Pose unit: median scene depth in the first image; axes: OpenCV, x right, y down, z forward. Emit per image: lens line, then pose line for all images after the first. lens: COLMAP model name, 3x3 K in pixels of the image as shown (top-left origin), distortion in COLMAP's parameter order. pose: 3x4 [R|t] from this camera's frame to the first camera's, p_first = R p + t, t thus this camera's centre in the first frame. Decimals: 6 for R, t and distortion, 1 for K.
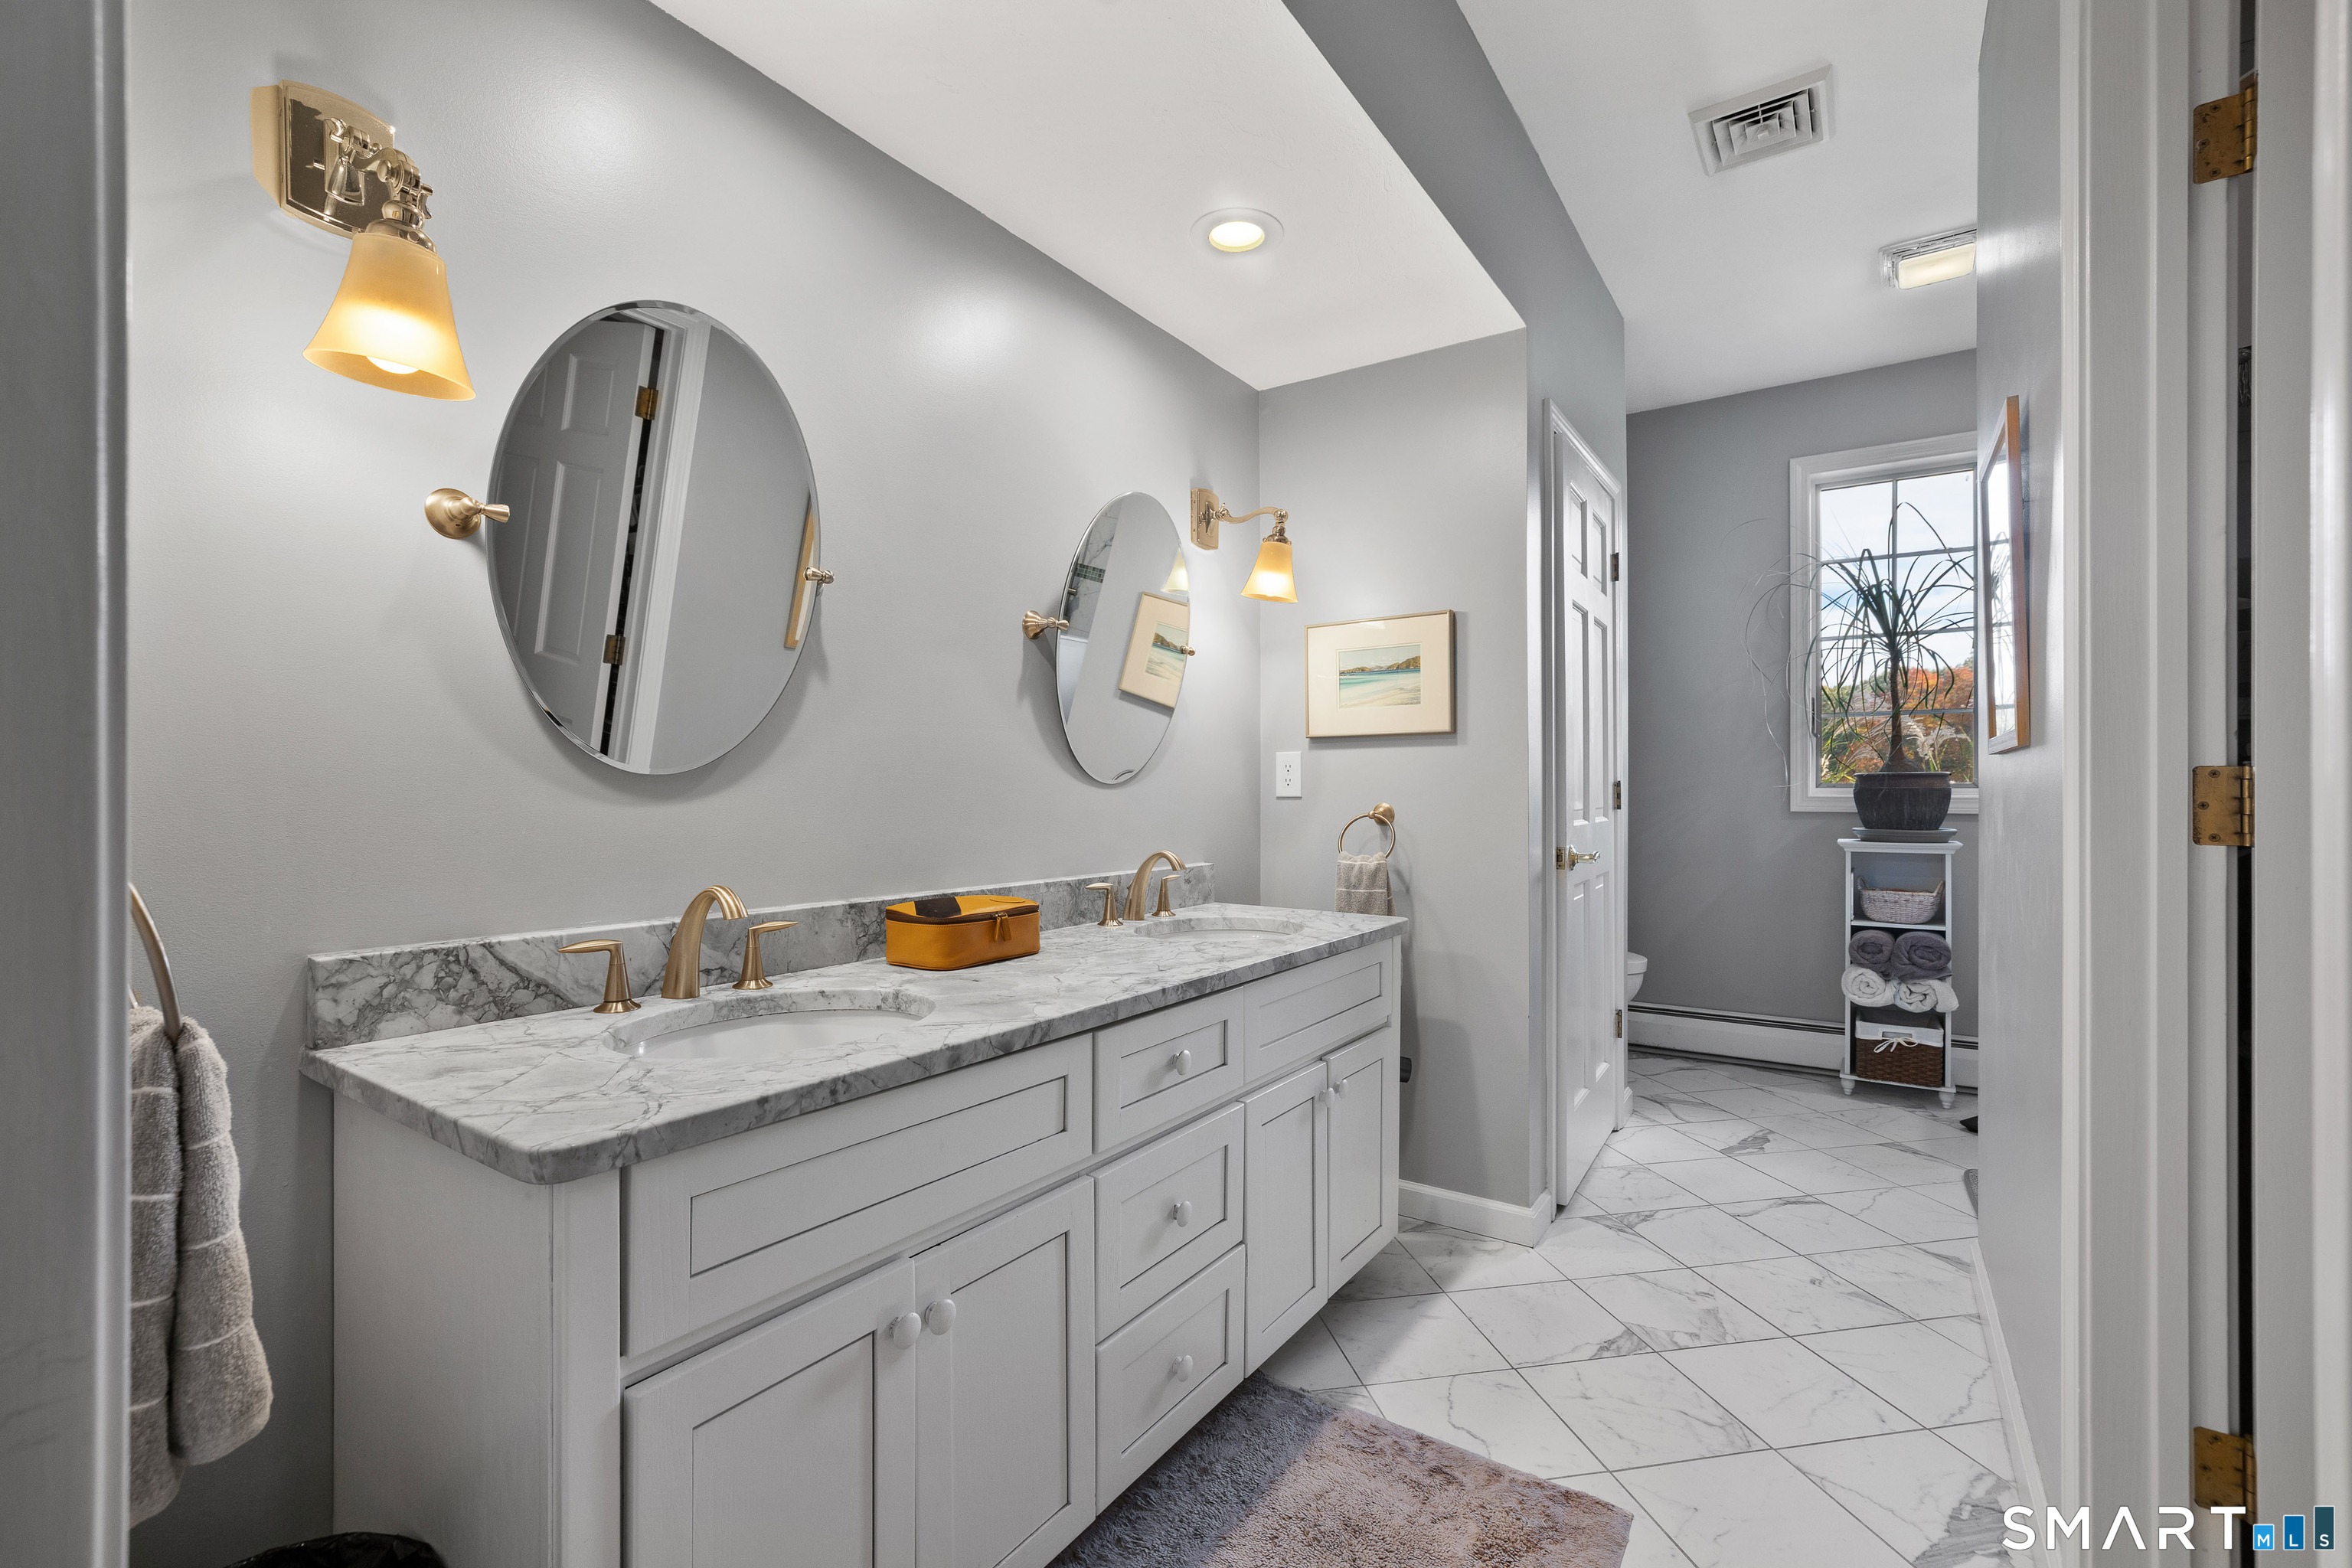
lens RADIAL K [[1017.0, 0, 1176.0], [0, 1017.0, 784.0], [0, 0, 1]] dist [-0.039012, 0.017234]
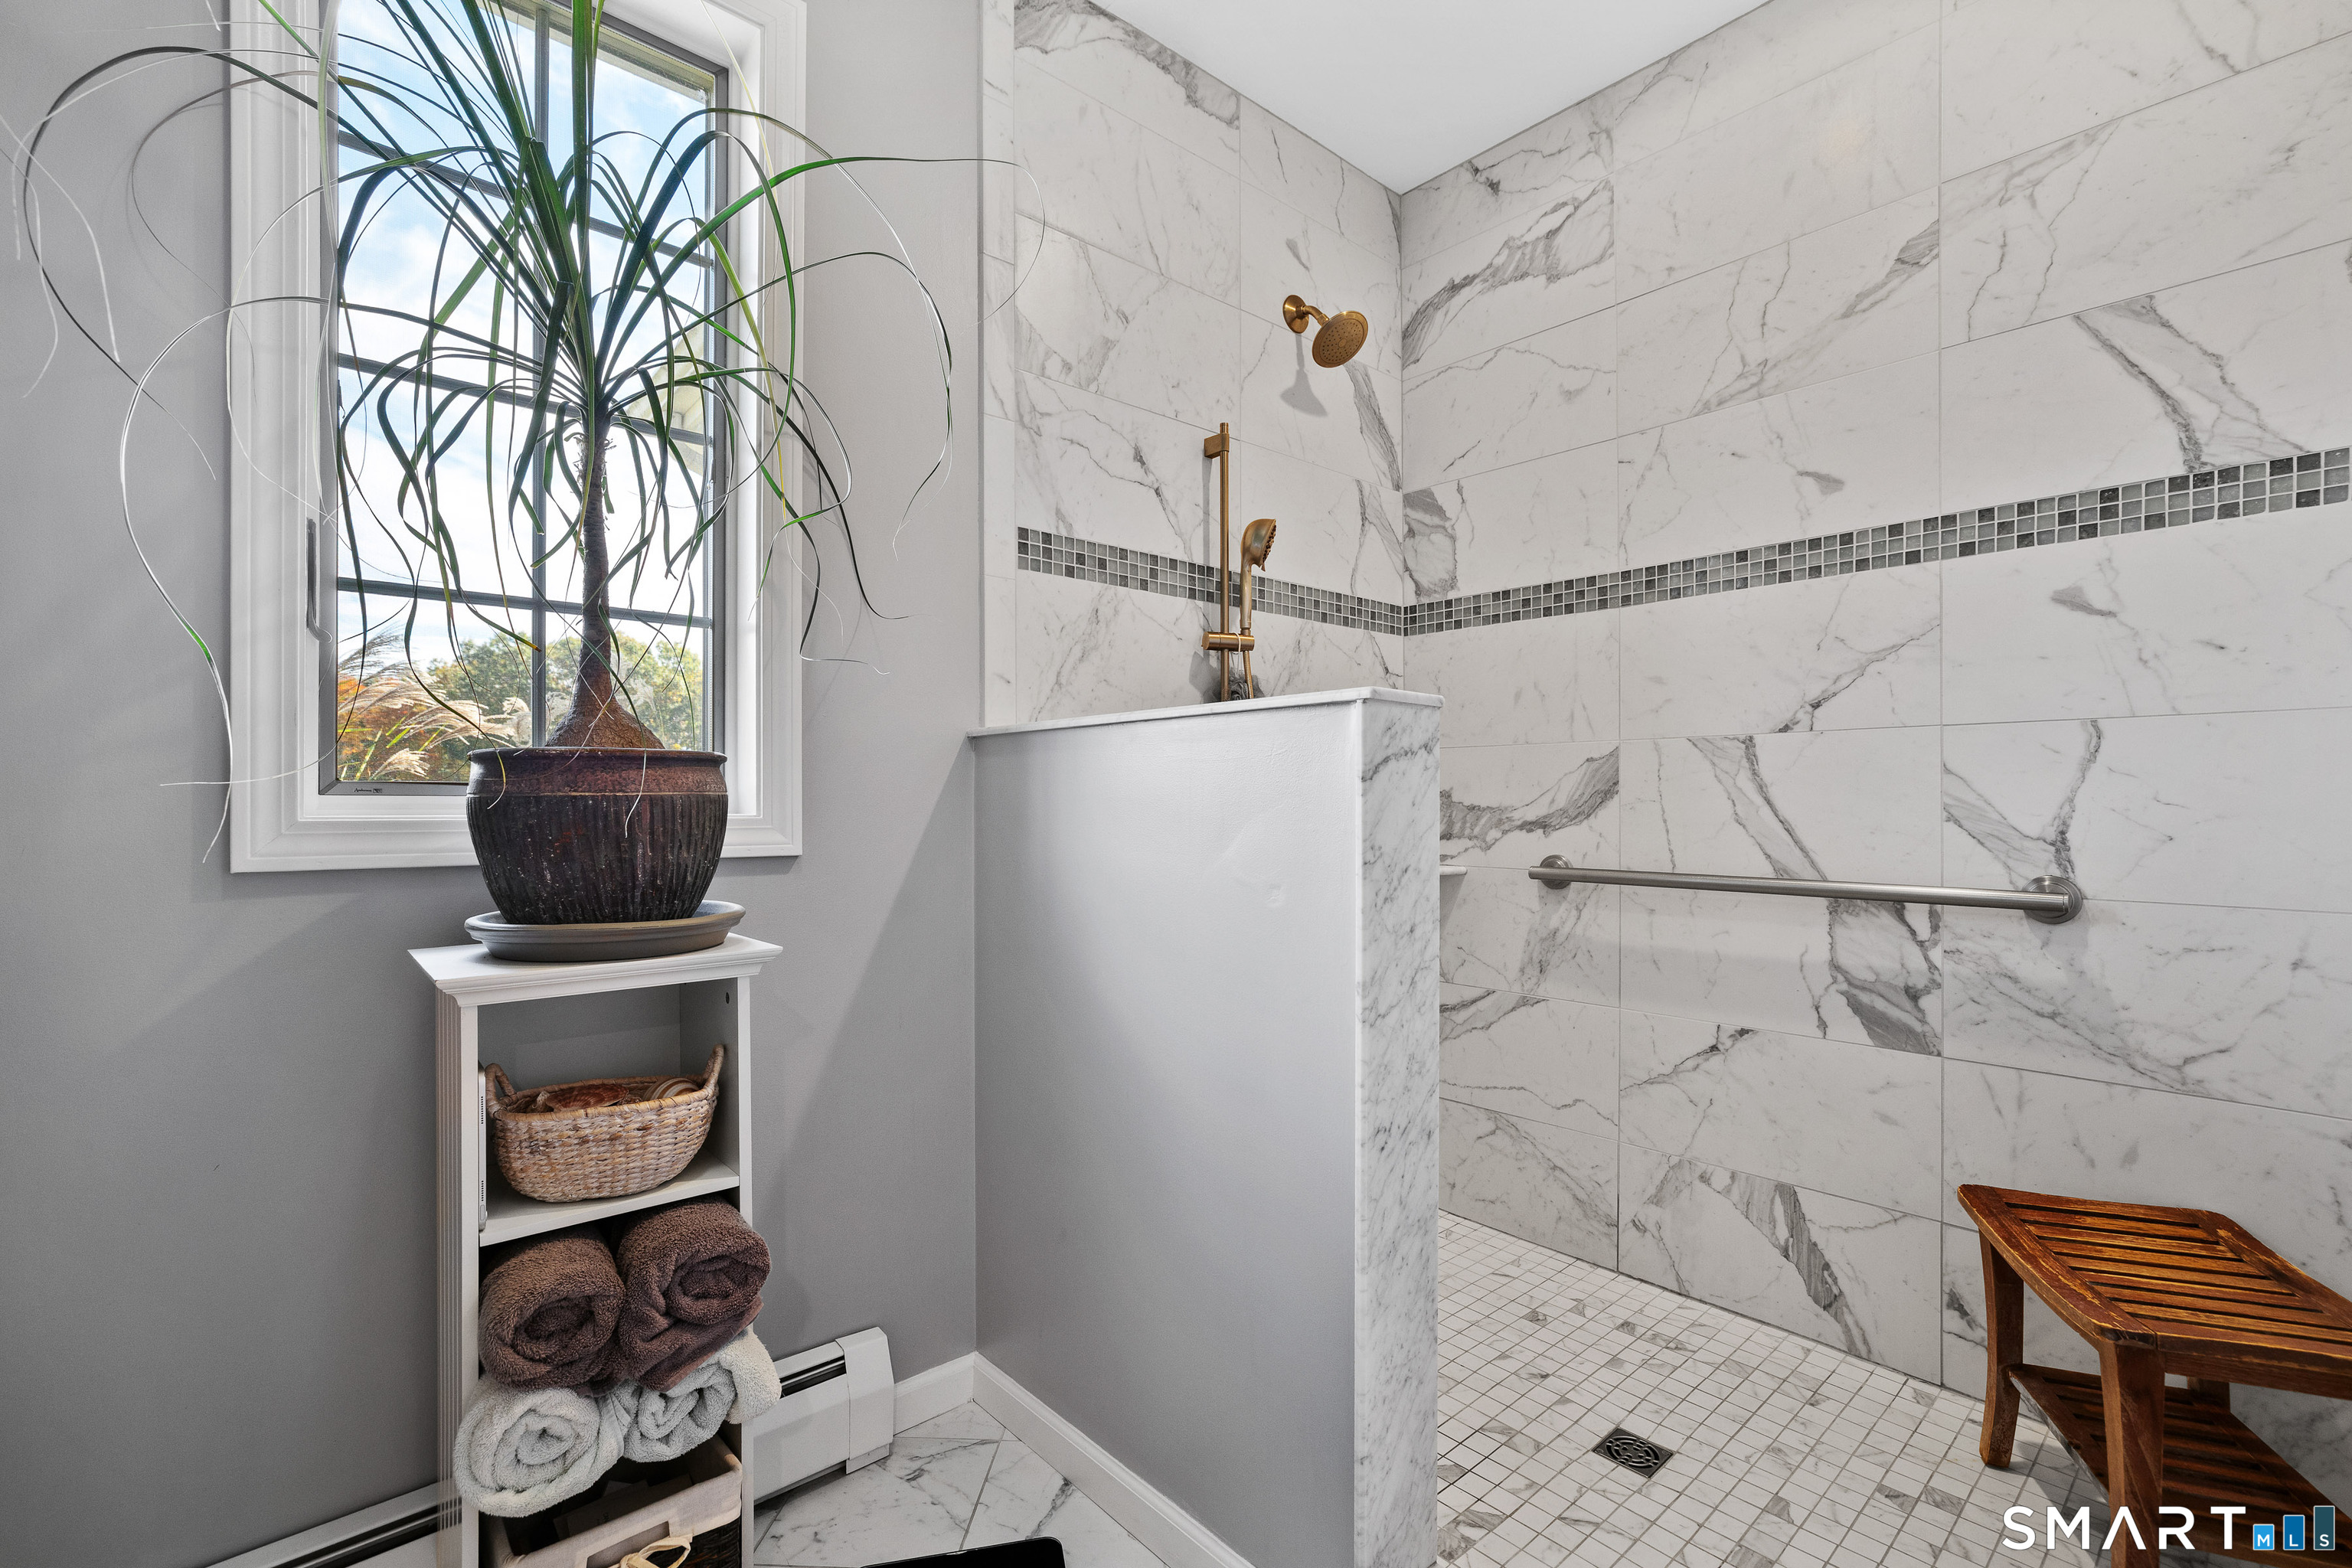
lens RADIAL K [[1017.0, 0, 1176.0], [0, 1017.0, 784.0], [0, 0, 1]] dist [-0.039012, 0.017234]
pose [[0.234084, 0.014861, 0.972103, 0.433819], [-0.002792, 0.999889, -0.014613, 0.004777], [-0.972212, 0.000706, 0.234100, 0.734500]]
